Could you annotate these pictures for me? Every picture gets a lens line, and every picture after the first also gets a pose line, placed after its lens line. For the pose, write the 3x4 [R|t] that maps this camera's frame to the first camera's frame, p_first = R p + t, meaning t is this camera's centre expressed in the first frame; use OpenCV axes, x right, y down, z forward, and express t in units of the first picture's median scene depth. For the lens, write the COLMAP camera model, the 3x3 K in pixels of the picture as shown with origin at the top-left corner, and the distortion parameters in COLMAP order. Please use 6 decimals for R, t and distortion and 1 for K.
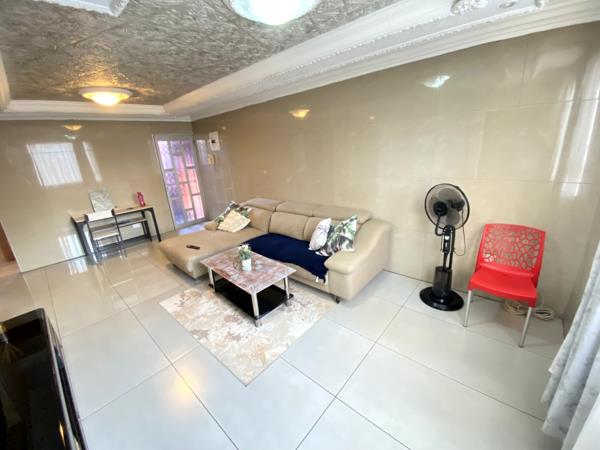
lens RADIAL K [[245.1, 0, 302.2], [0, 245.1, 221.3], [0, 0, 1]] dist [0.003559, -0.000097]
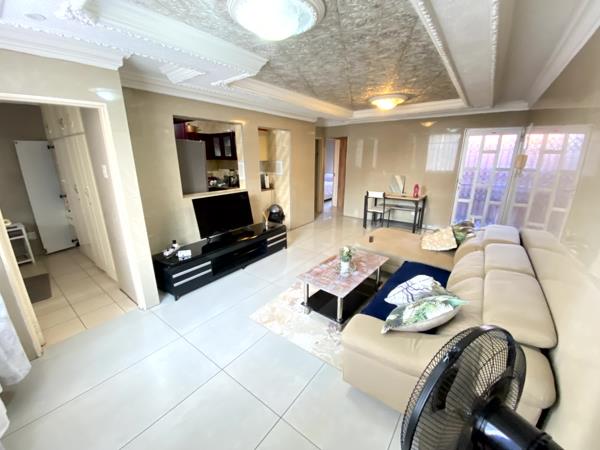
lens RADIAL K [[245.1, 0, 301.5], [0, 245.1, 223.0], [0, 0, 1]] dist [0.003559, -0.000097]
pose [[0.082621, 0.337286, -0.937770, 0.634121], [-0.300285, 0.905680, 0.299288, -0.230895], [0.950265, 0.256871, 0.176110, 0.609728]]
